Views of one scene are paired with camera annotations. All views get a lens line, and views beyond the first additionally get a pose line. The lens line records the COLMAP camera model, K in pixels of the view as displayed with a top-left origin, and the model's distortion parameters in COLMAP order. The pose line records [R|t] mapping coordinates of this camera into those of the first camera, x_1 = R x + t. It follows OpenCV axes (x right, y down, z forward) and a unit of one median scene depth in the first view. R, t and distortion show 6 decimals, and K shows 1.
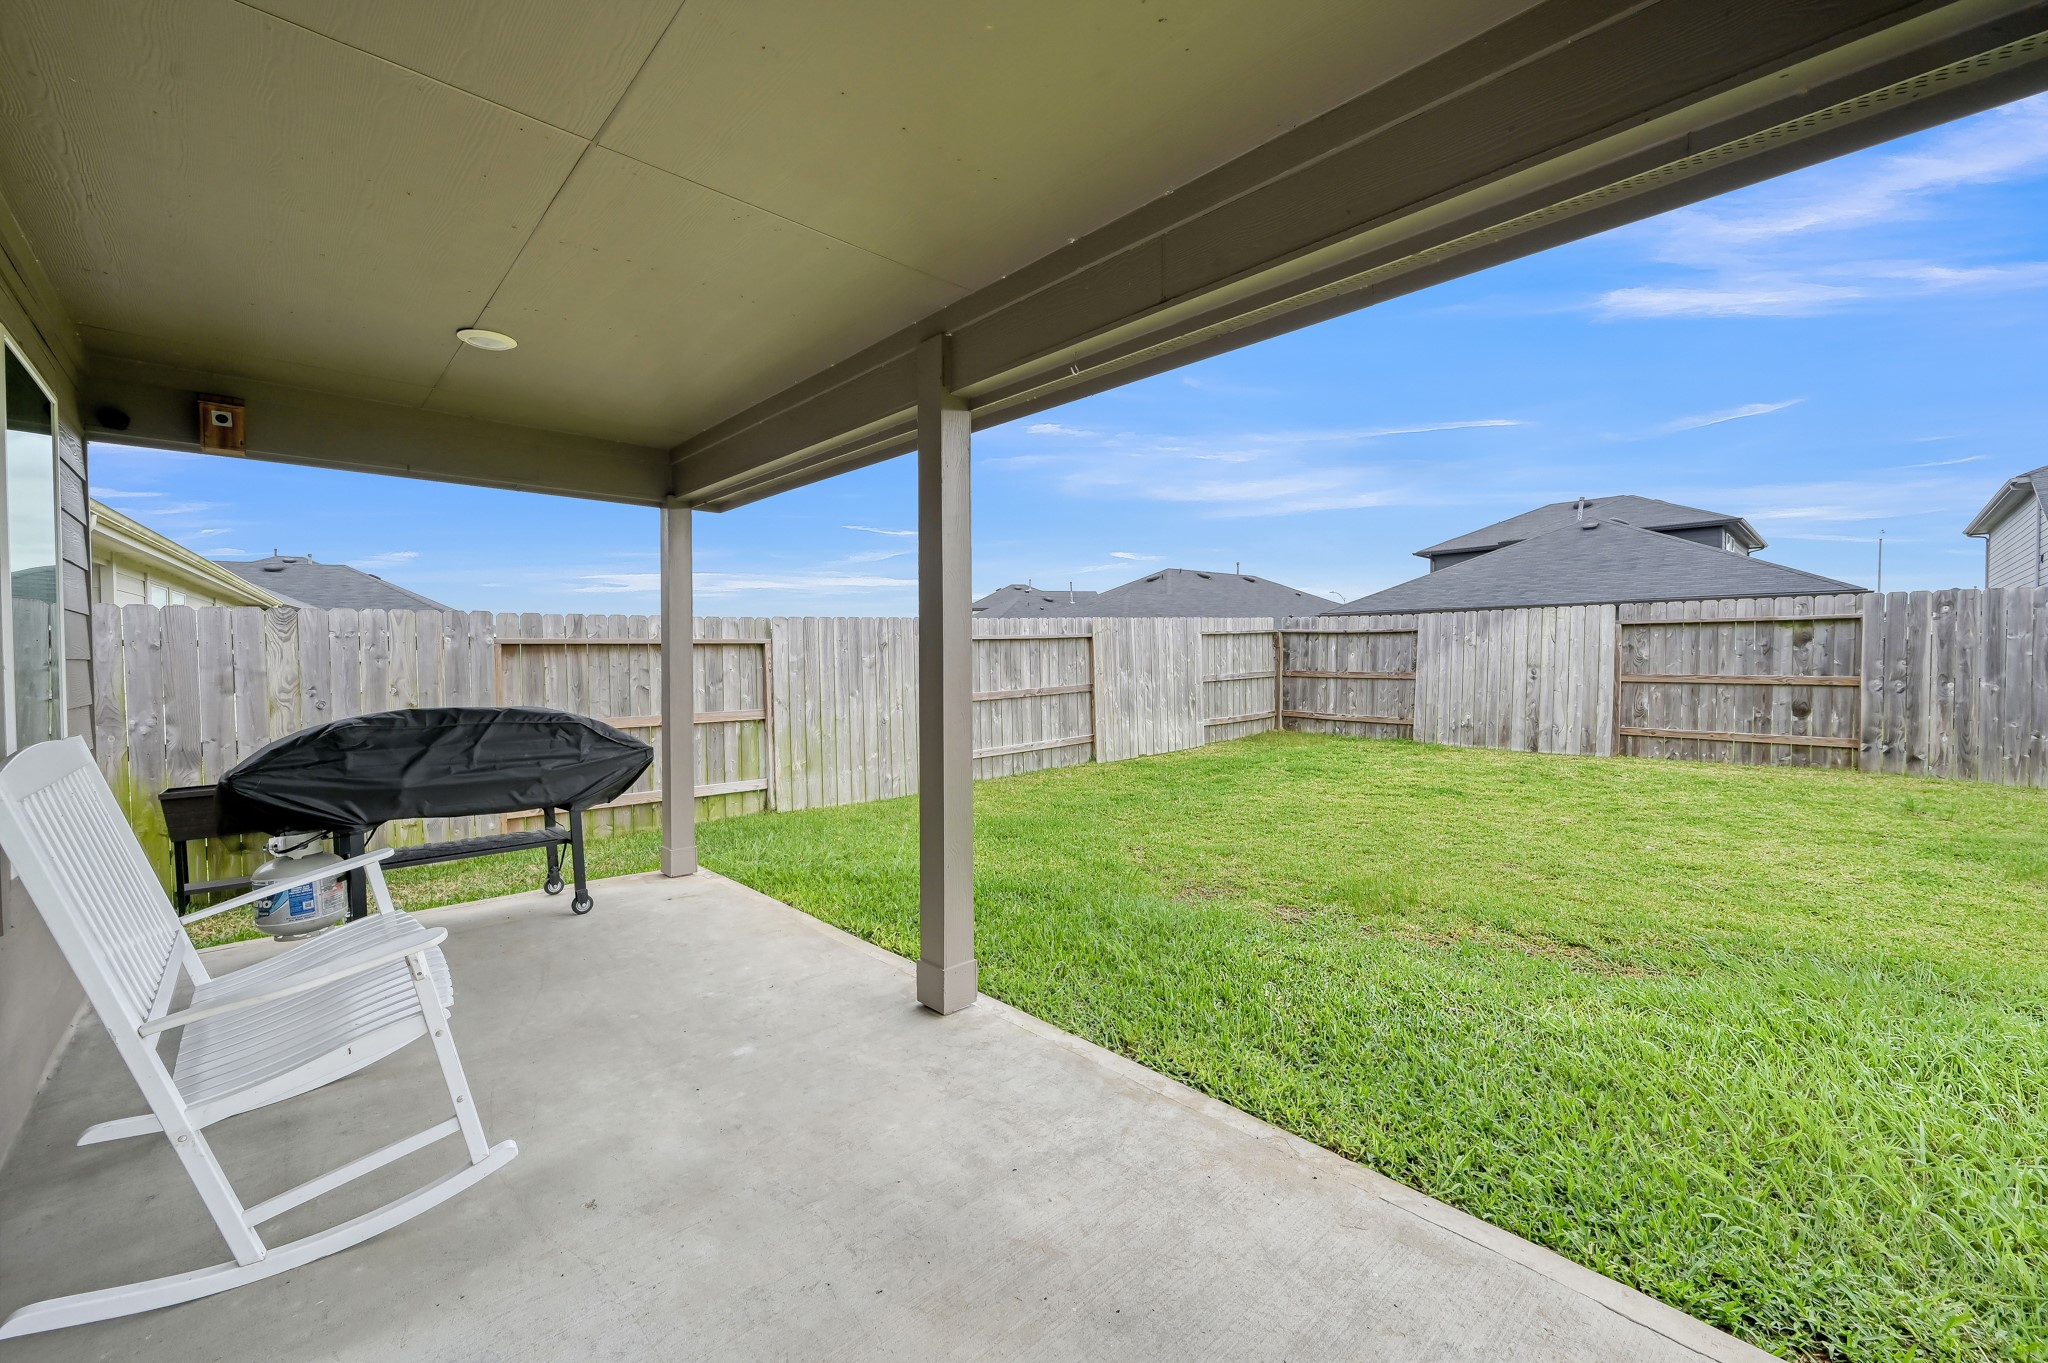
lens RADIAL K [[810.5, 0, 1020.3], [0, 810.5, 681.6], [0, 0, 1]] dist [-0.003281, 0.001073]
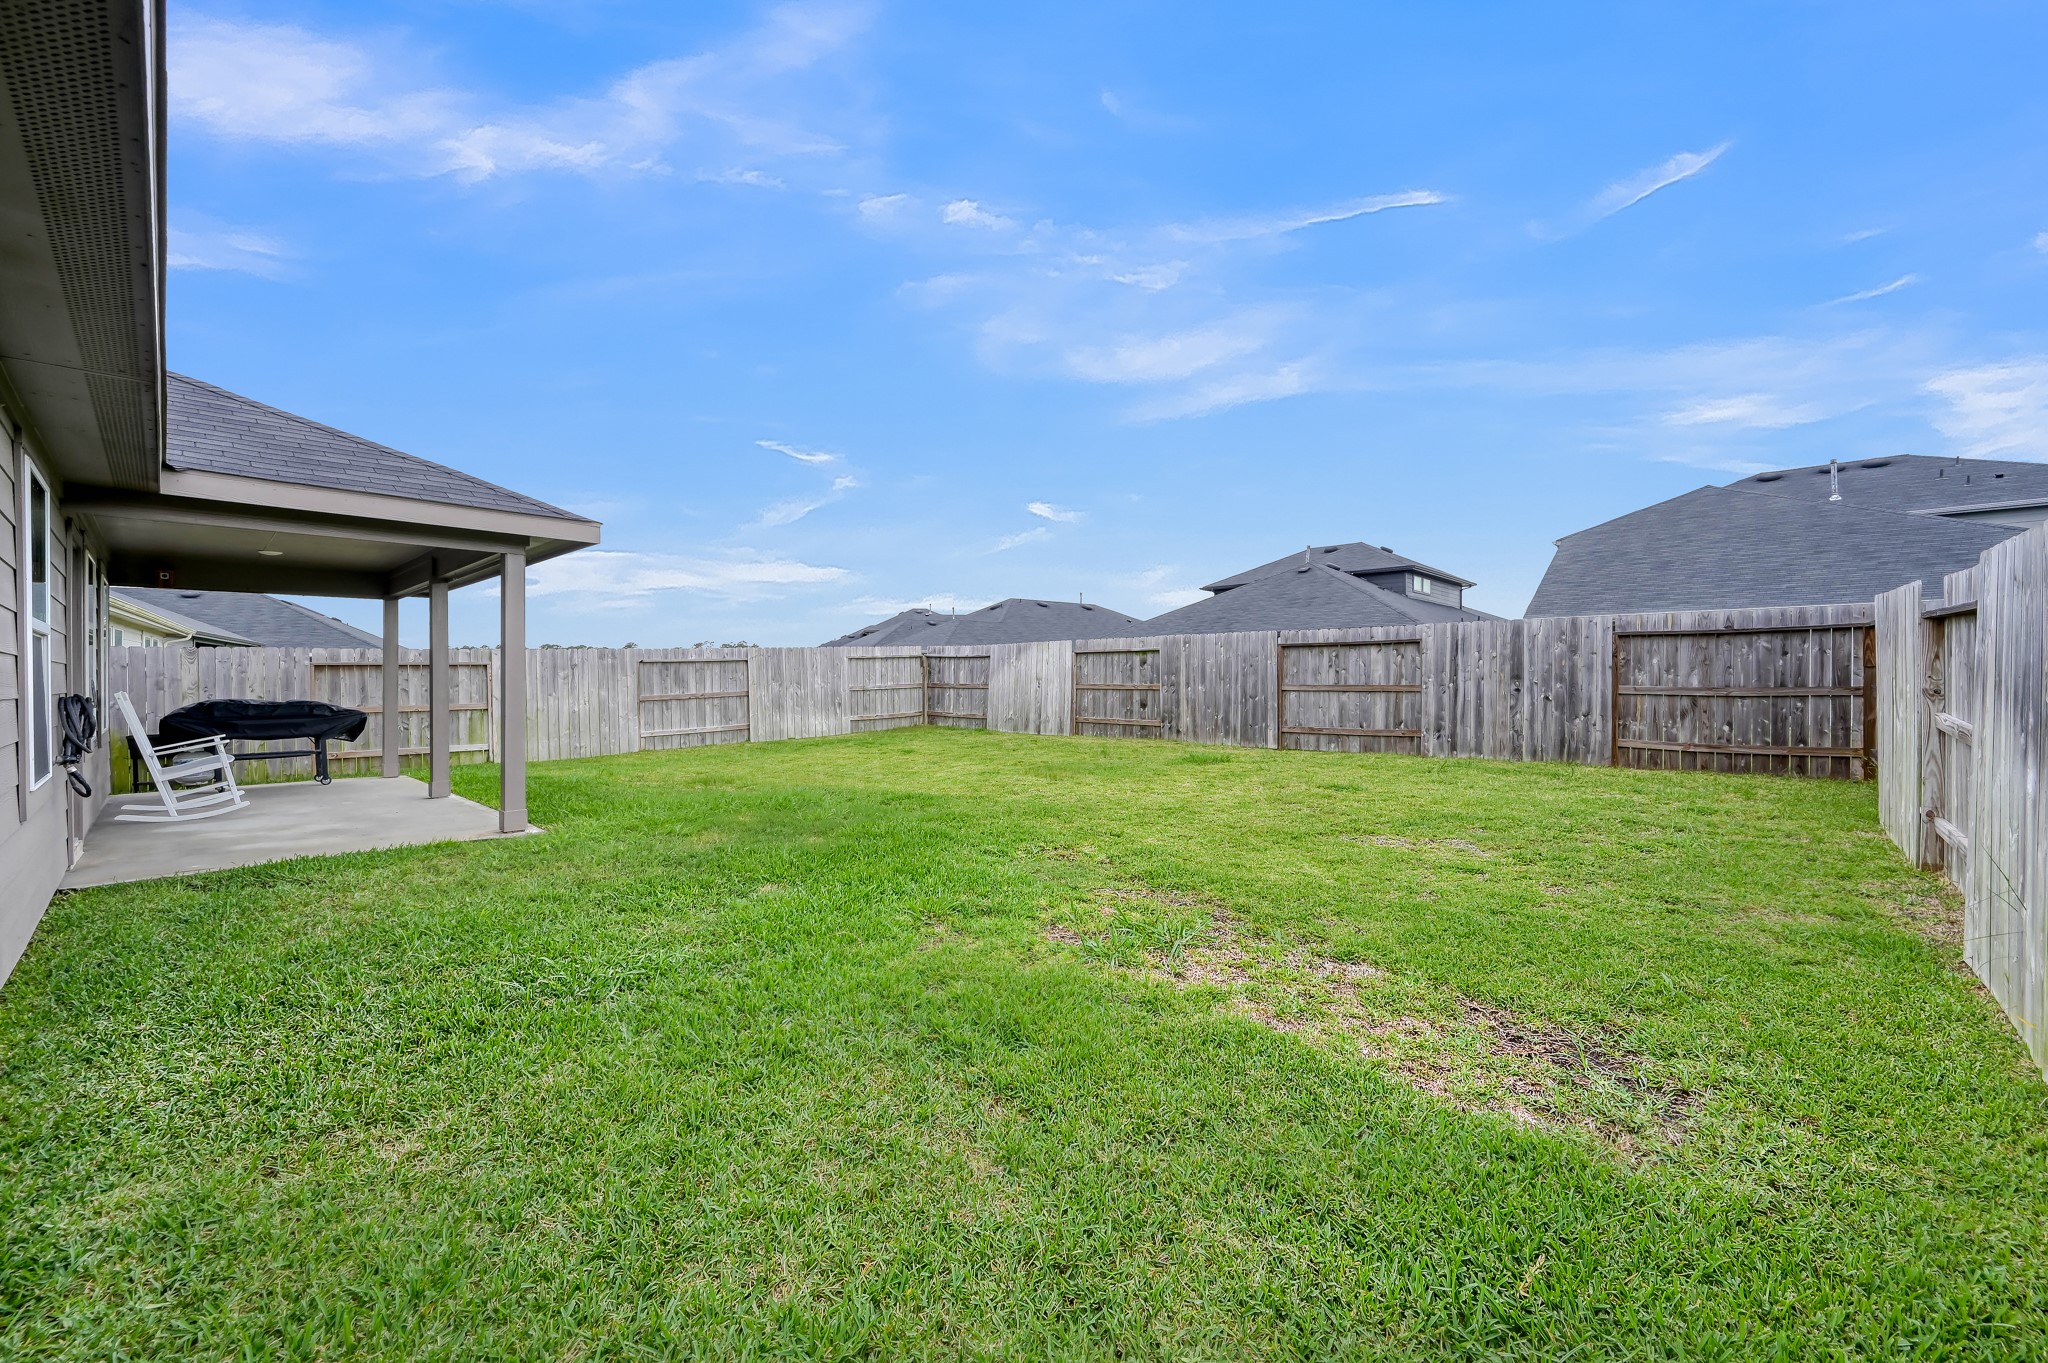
lens RADIAL K [[810.5, 0, 1025.6], [0, 810.5, 683.5], [0, 0, 1]] dist [-0.003281, 0.001073]
pose [[0.998386, -0.000780, 0.056780, 0.563660], [0.001987, 0.999773, -0.021197, 0.024306], [-0.056750, 0.021275, 0.998162, -0.603885]]
